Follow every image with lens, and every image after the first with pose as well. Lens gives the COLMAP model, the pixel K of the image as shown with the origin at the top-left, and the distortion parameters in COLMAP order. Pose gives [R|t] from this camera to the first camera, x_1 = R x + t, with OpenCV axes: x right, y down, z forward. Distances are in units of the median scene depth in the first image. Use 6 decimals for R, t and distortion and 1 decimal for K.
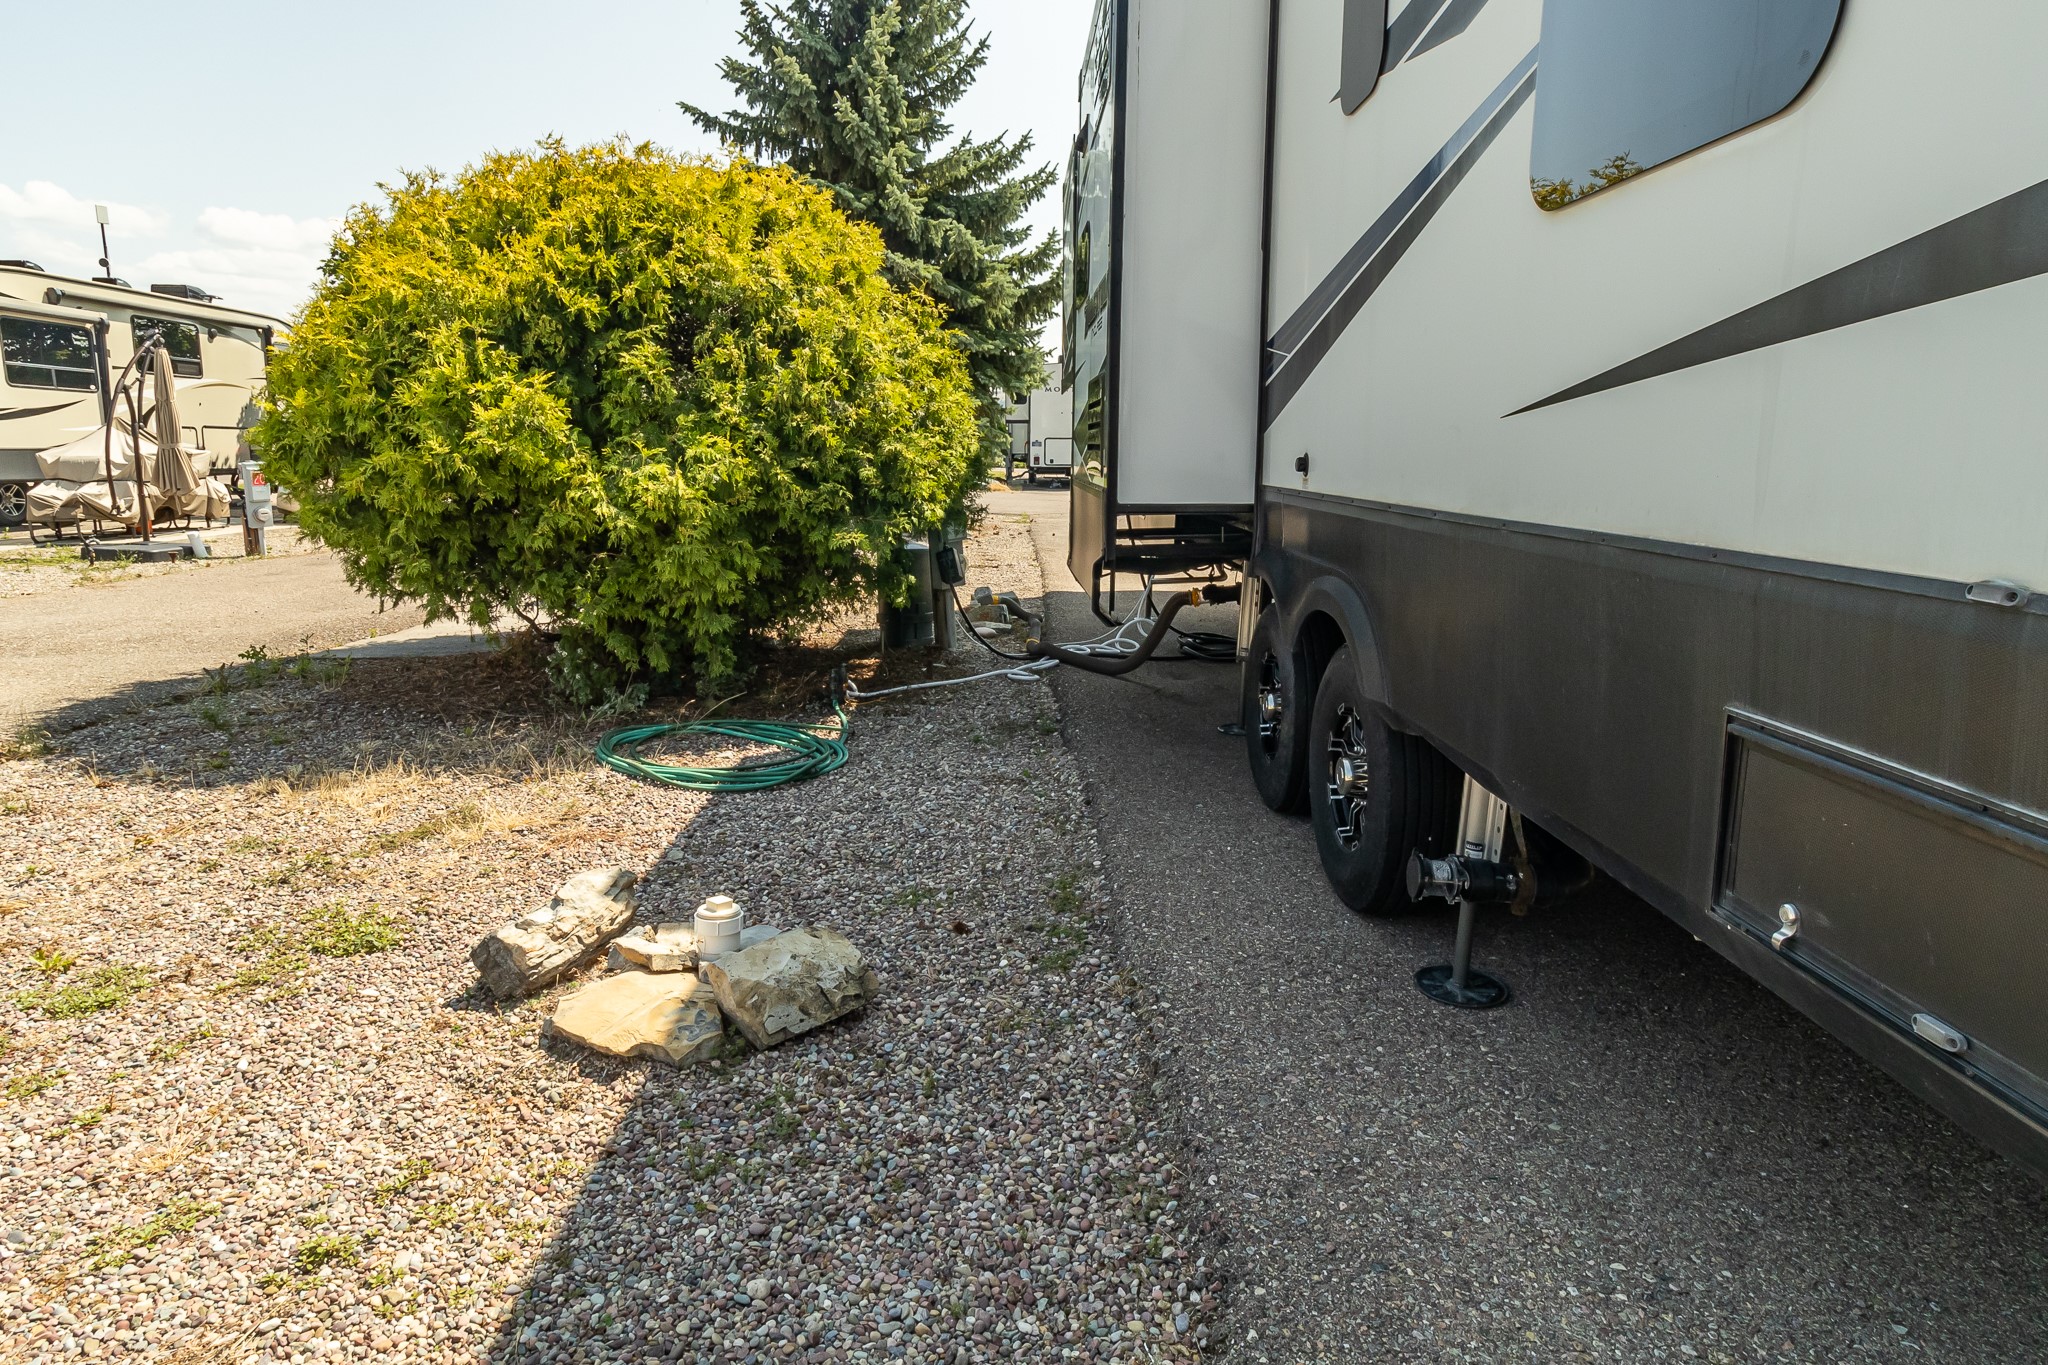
lens RADIAL K [[1091.2, 0, 1036.6], [0, 1091.2, 635.4], [0, 0, 1]] dist [-0.002451, 0.000002]
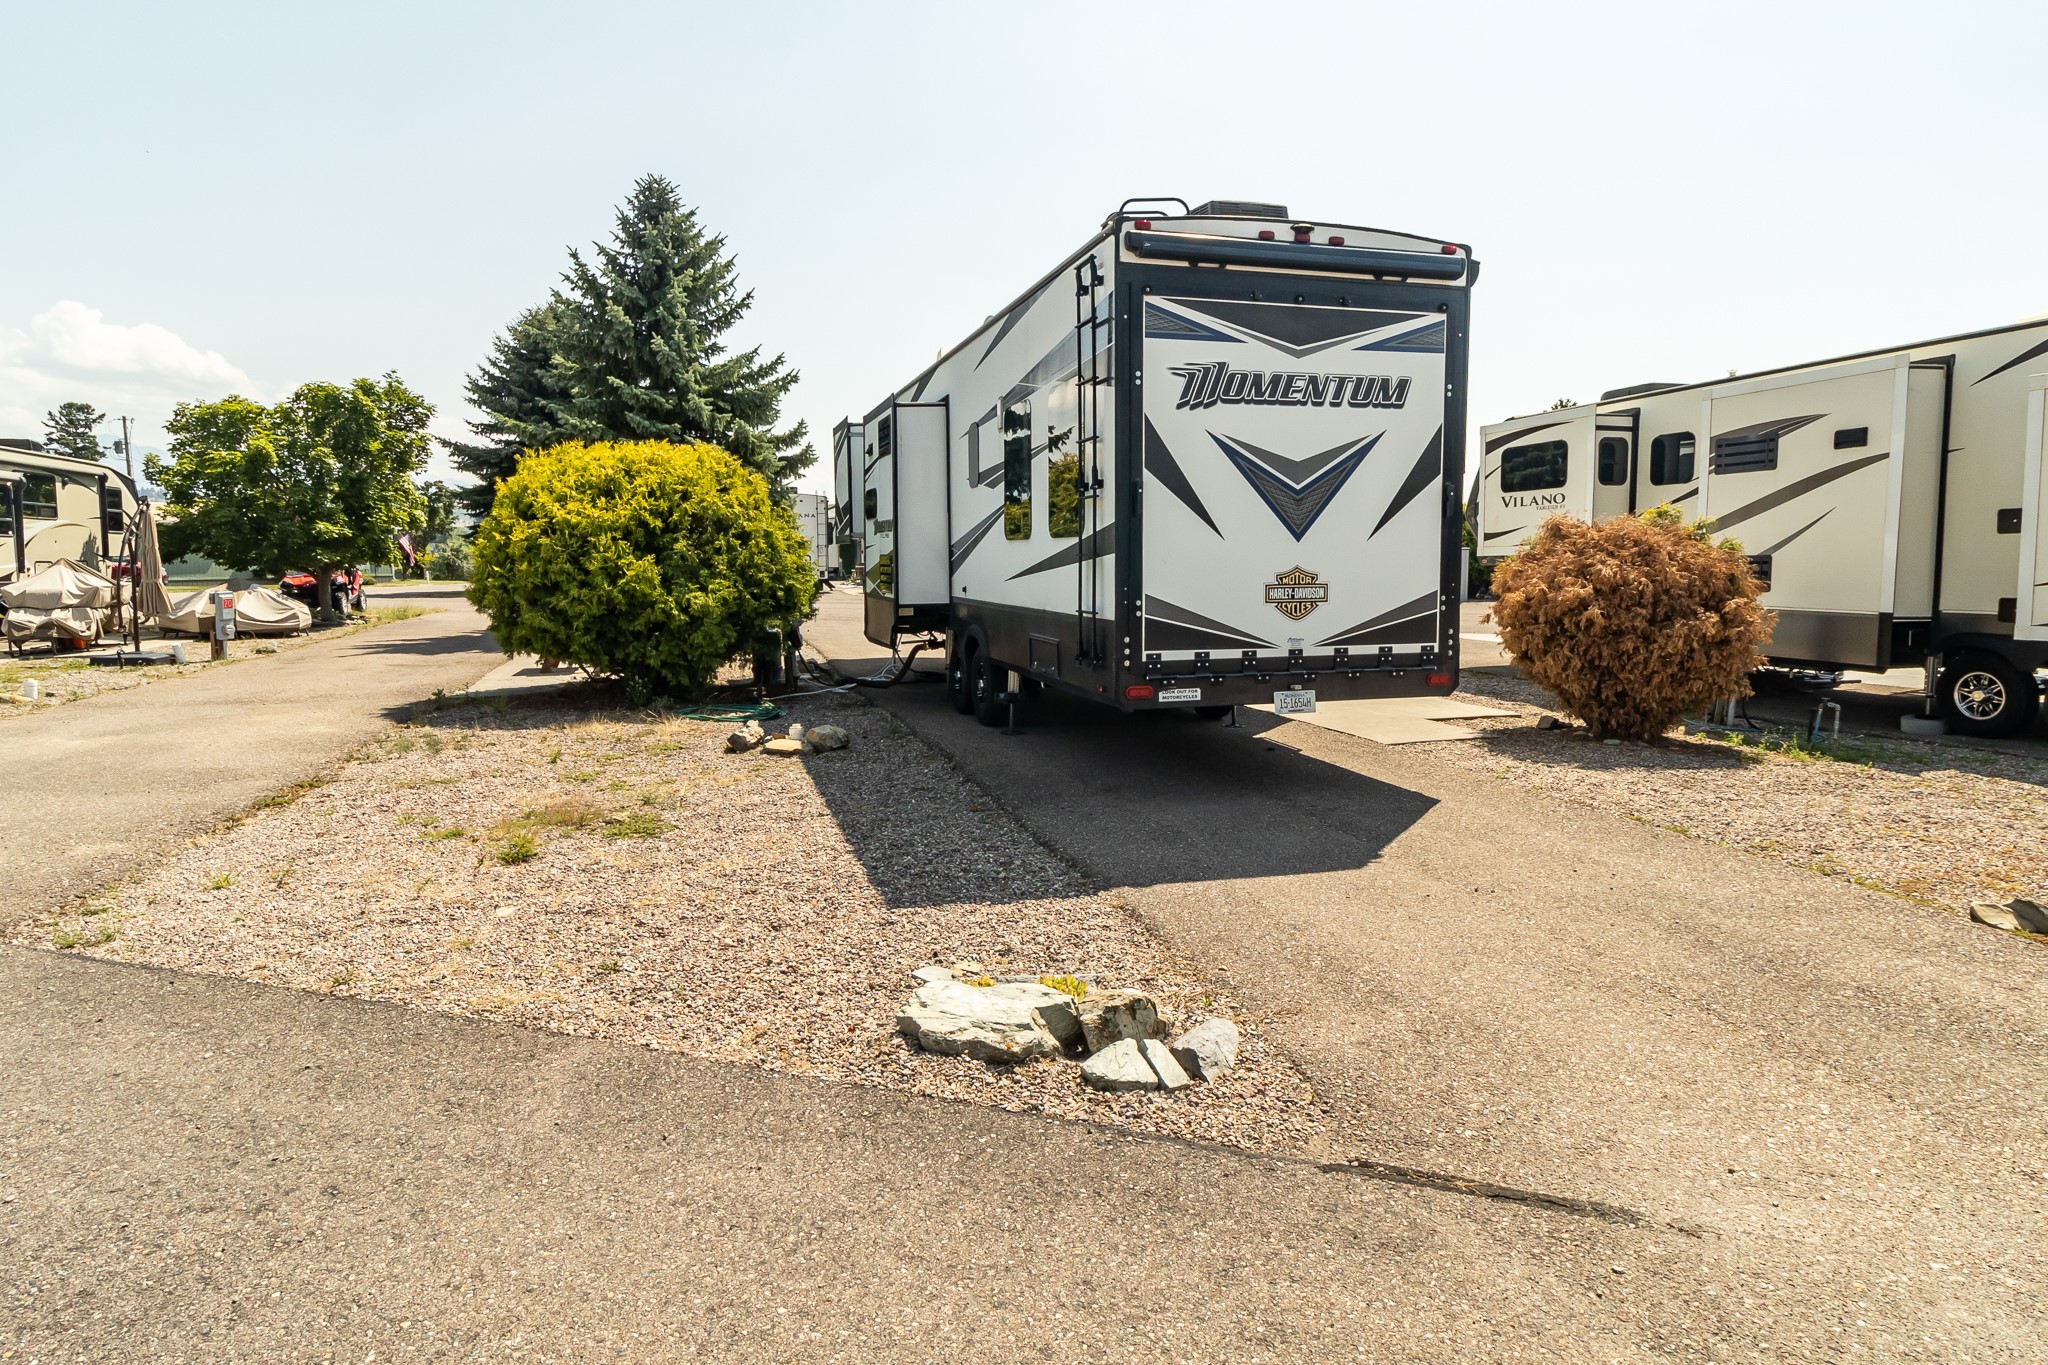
lens RADIAL K [[1091.2, 0, 1036.6], [0, 1091.2, 635.4], [0, 0, 1]] dist [-0.002451, 0.000002]
pose [[0.961605, -0.030790, 0.272704, -0.201715], [0.056808, 0.994497, -0.088030, 0.127280], [-0.268493, 0.100142, 0.958062, -0.996017]]
